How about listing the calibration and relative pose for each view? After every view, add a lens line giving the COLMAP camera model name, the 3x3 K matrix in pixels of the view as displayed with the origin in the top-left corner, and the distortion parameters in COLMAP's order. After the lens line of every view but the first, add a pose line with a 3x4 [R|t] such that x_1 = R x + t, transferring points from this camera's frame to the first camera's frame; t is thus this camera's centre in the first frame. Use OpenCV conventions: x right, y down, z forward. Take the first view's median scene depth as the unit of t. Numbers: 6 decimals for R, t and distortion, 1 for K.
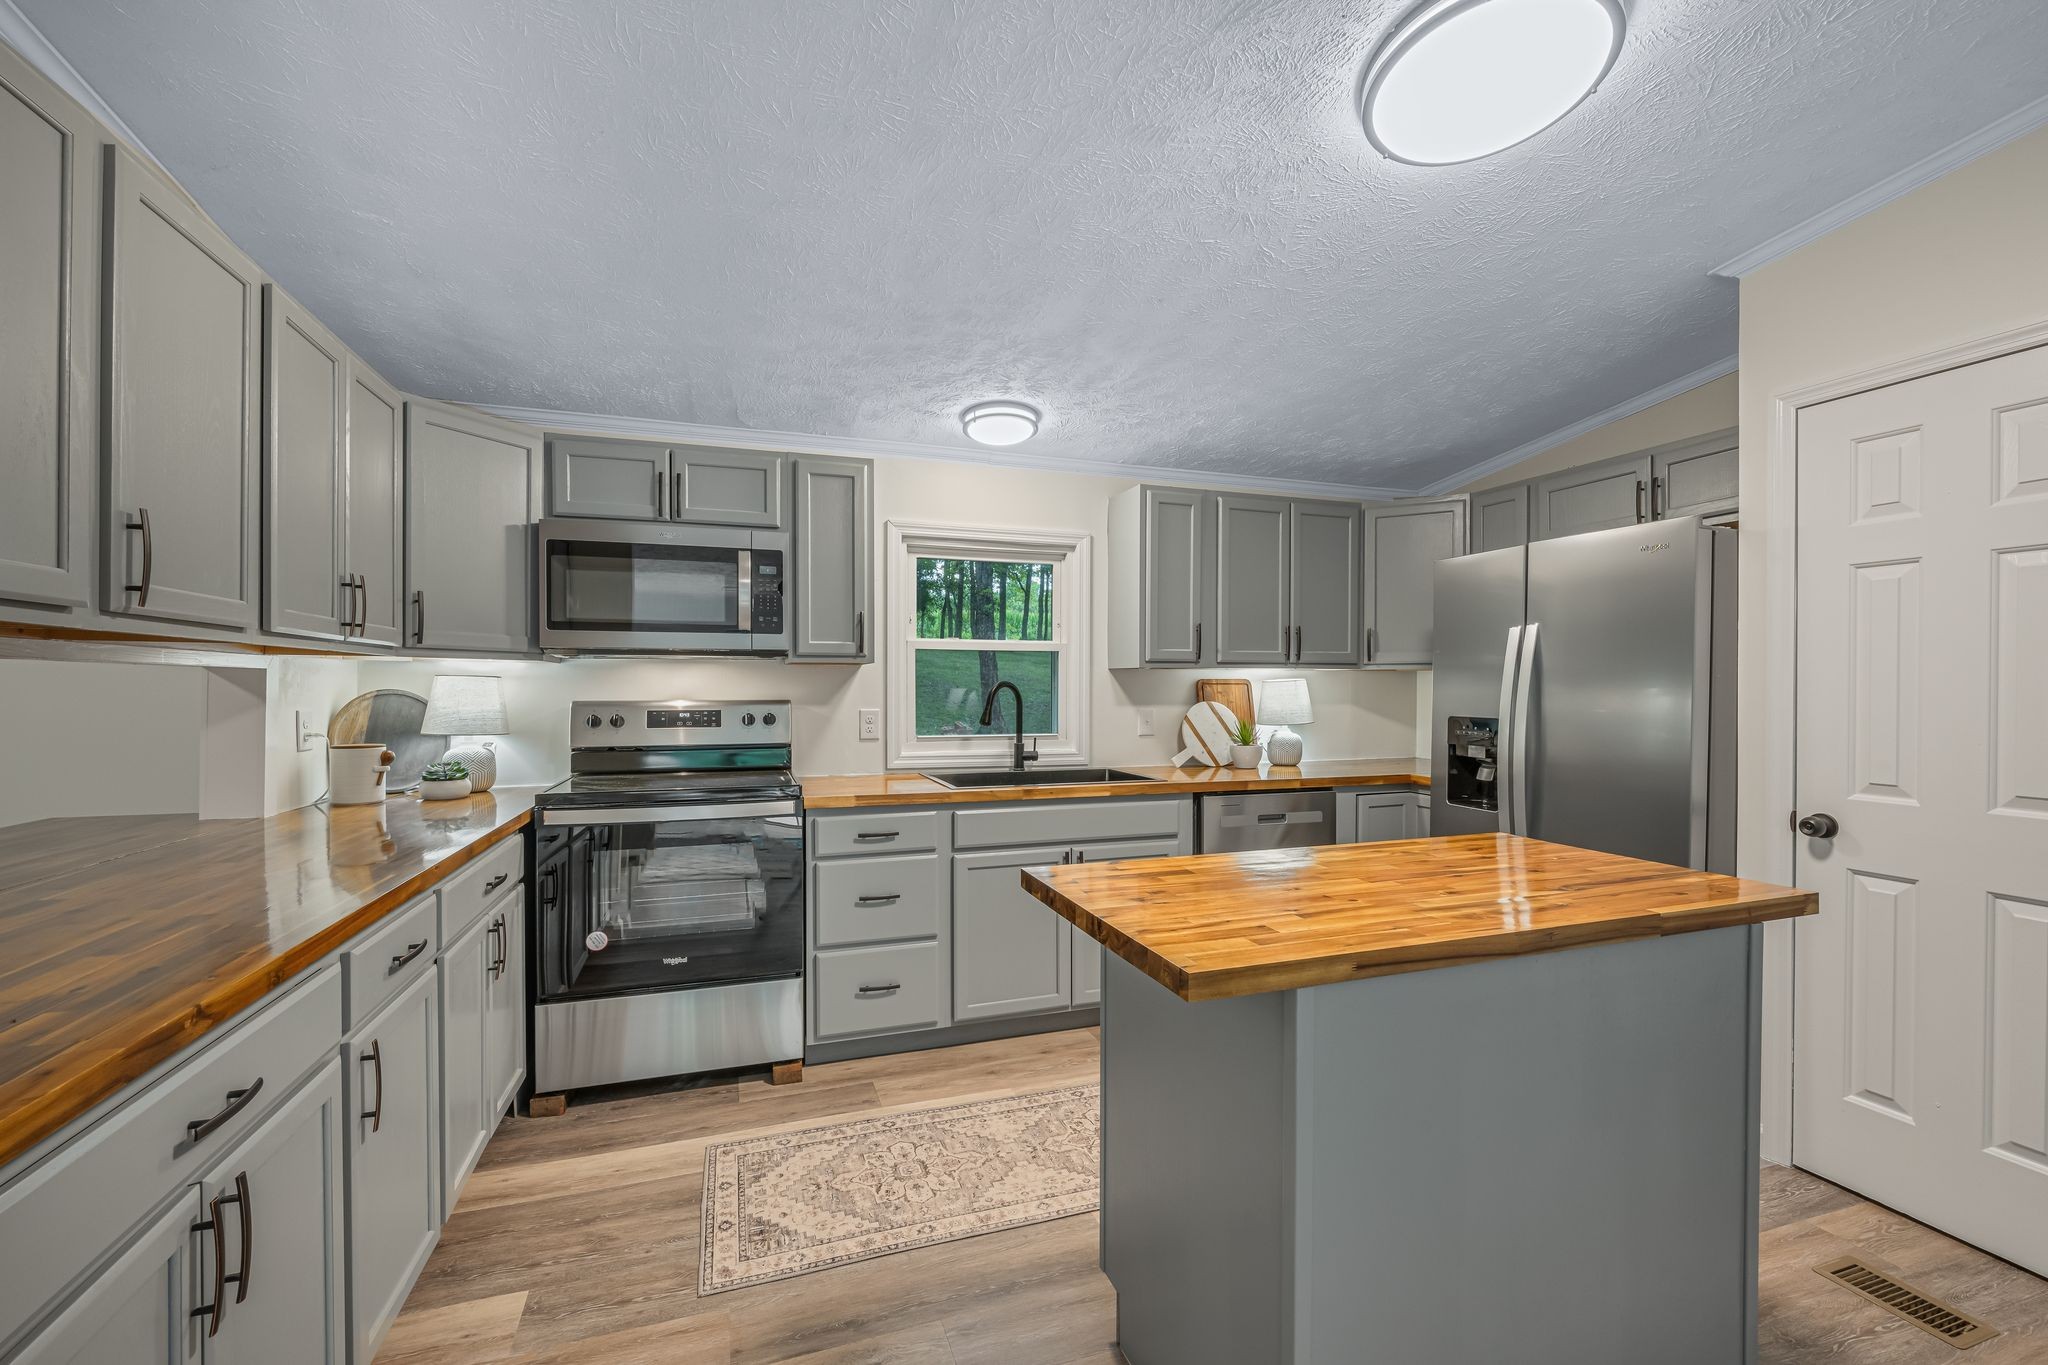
lens RADIAL K [[832.4, 0, 1024.0], [0, 832.4, 682.5], [0, 0, 1]] dist [-0.001953, -0.000349]
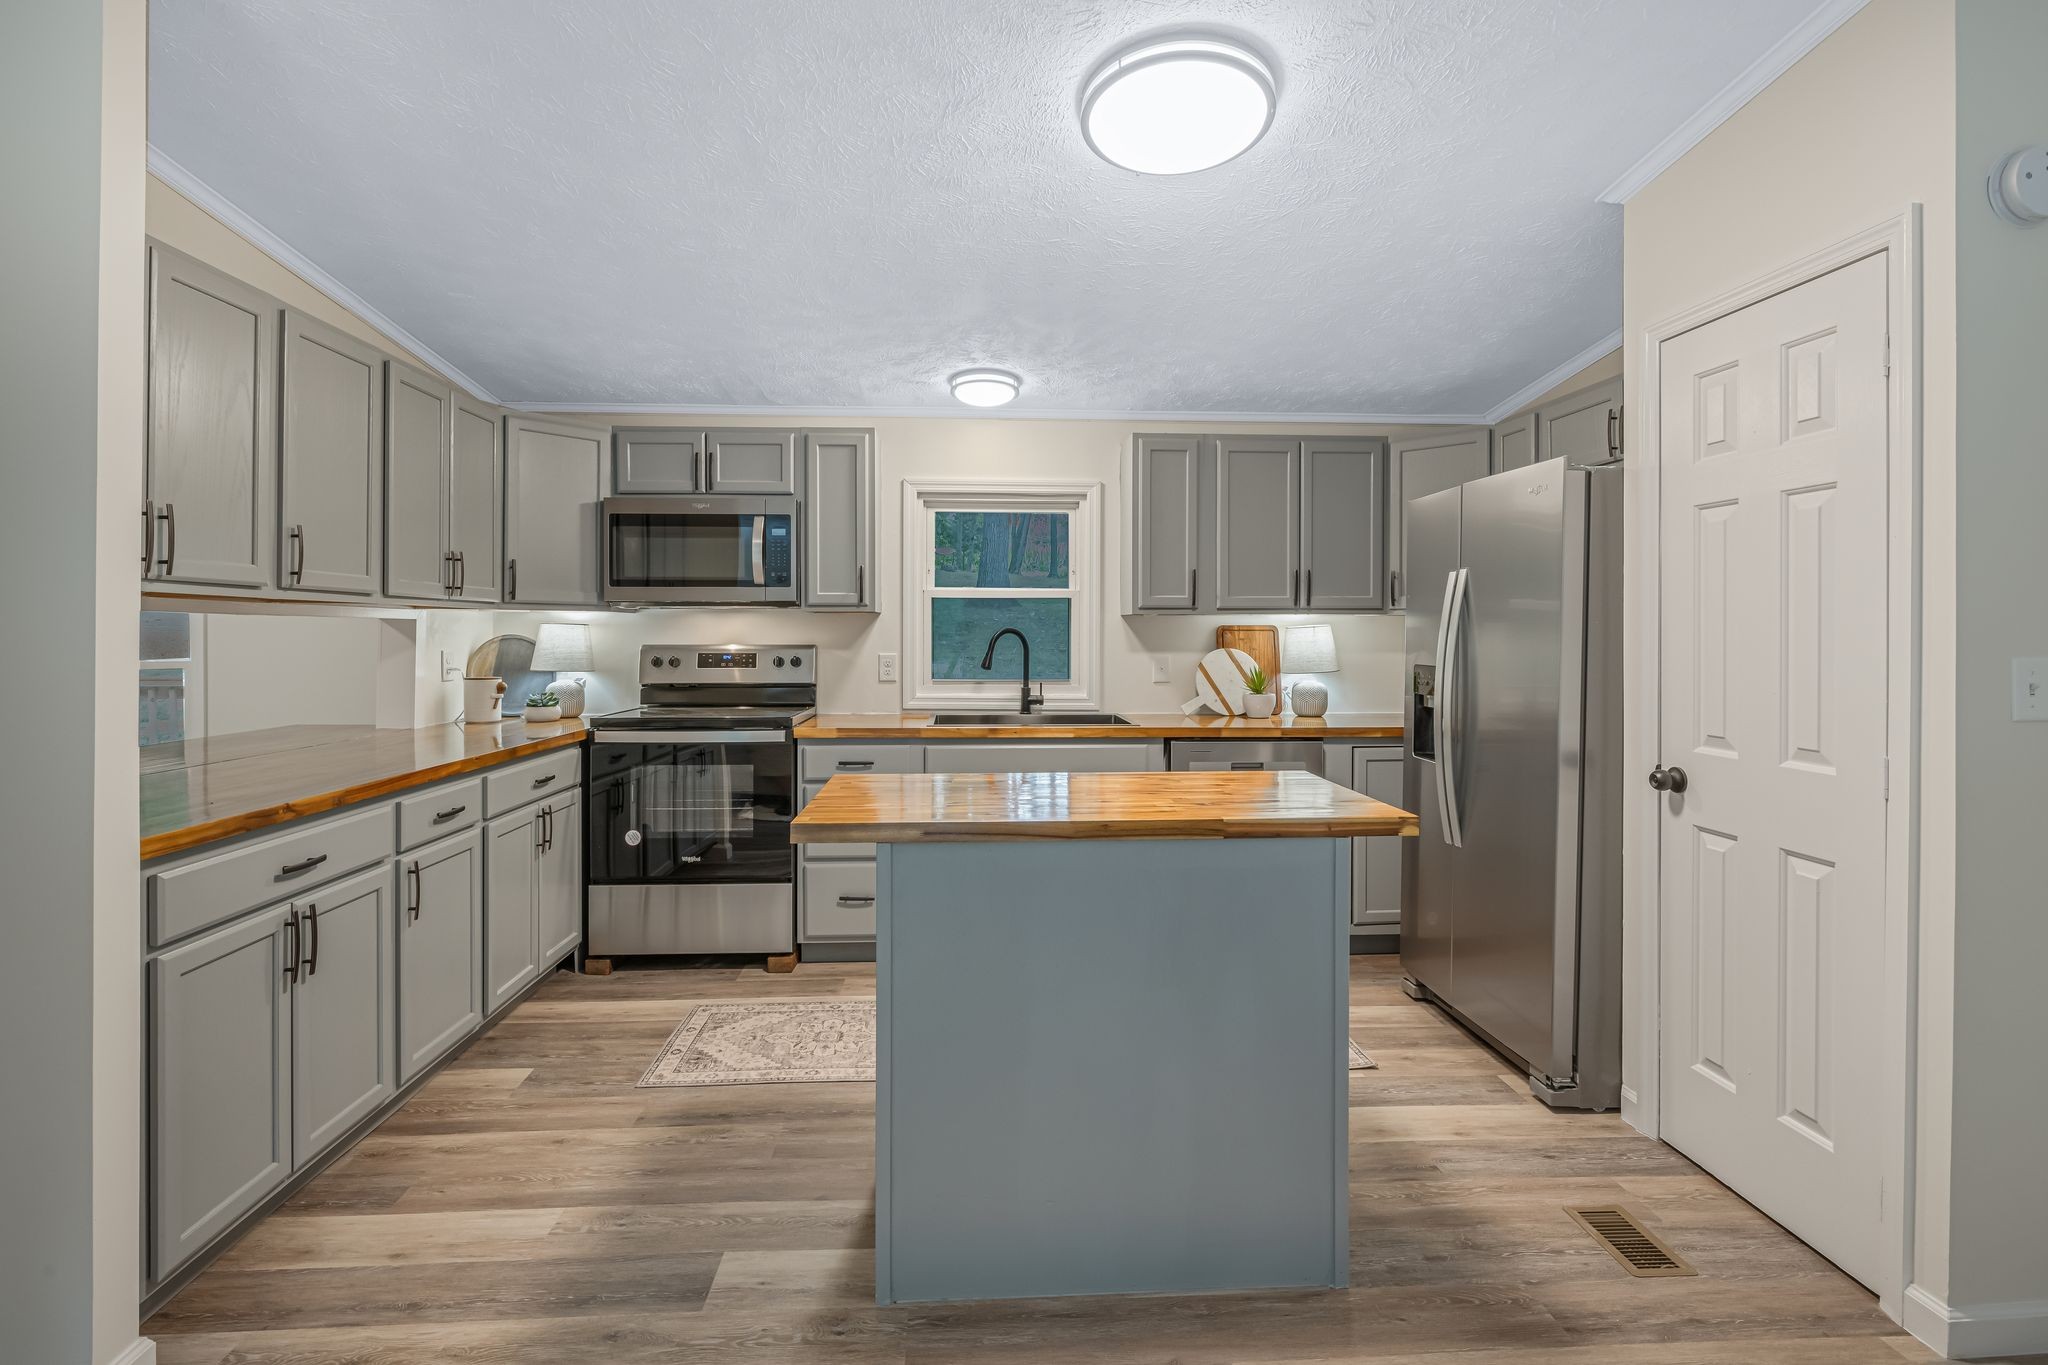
lens RADIAL K [[988.1, 0, 1018.8], [0, 988.1, 620.0], [0, 0, 1]] dist [-0.001926, 0.000066]
pose [[0.957880, -0.002687, -0.287155, 0.423306], [0.000414, 0.999968, -0.007977, -0.001651], [0.287168, 0.007522, 0.957851, -0.227555]]
